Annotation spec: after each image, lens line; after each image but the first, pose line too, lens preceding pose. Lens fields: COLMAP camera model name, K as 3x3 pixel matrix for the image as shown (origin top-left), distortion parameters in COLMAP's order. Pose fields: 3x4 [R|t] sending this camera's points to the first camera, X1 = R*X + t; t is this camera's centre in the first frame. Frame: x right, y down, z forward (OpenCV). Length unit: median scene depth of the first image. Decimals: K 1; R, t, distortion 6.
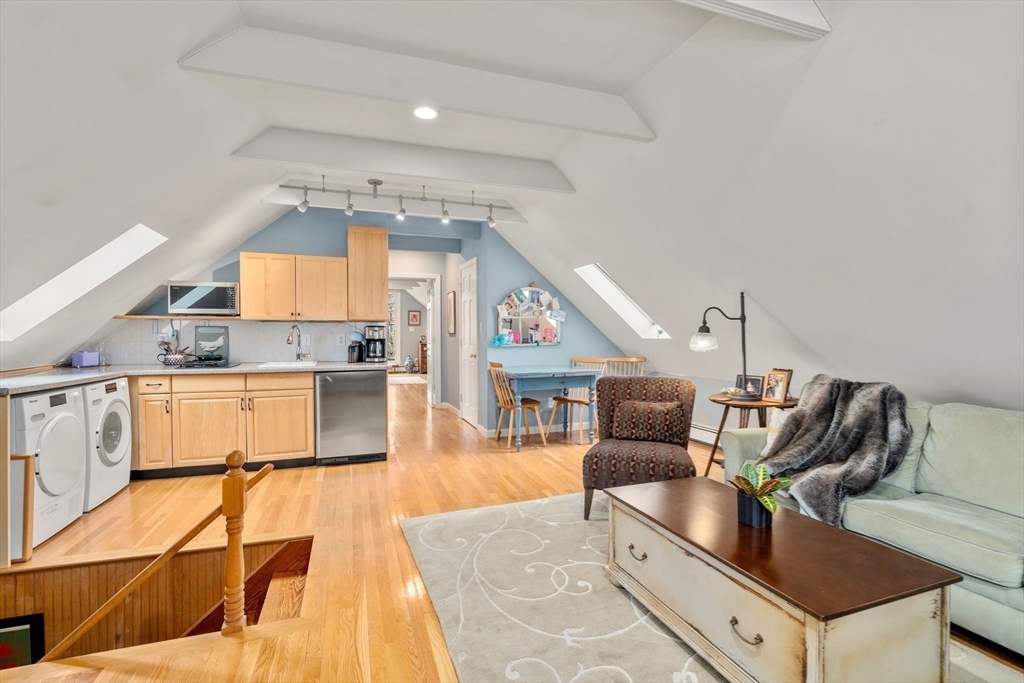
lens RADIAL K [[470.3, 0, 512.1], [0, 470.3, 343.4], [0, 0, 1]] dist [-0.004400, 0.002817]
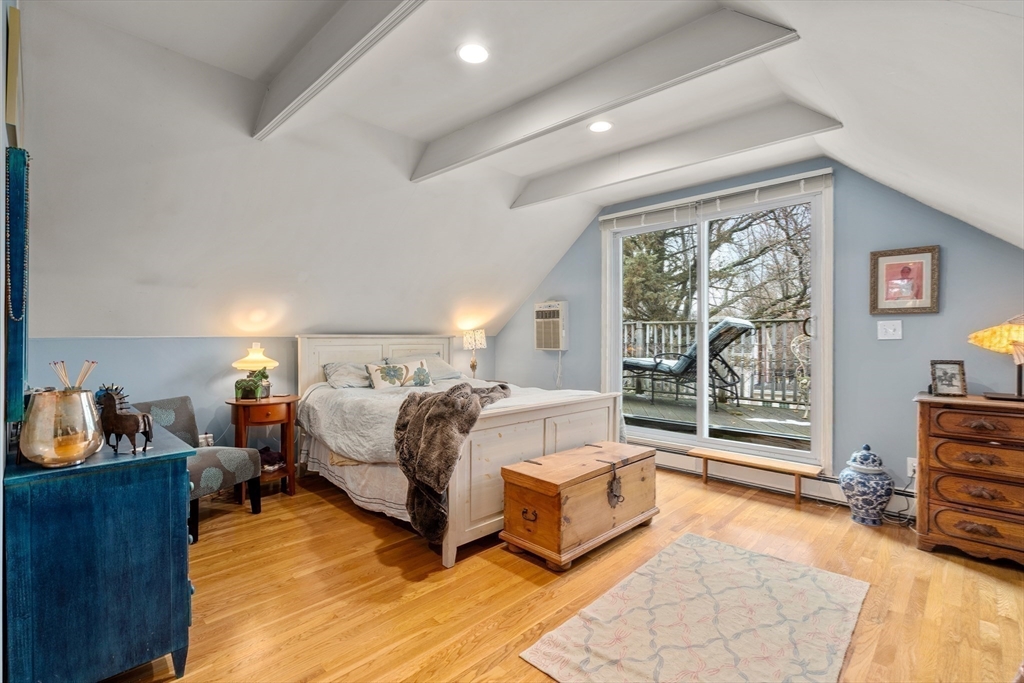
lens RADIAL K [[470.3, 0, 511.3], [0, 470.3, 342.5], [0, 0, 1]] dist [-0.004400, 0.002817]
pose [[0.454744, 0.007264, -0.890593, -0.106433], [-0.017970, 0.999838, -0.001021, -0.024118], [0.890441, 0.016468, 0.454800, 0.856871]]
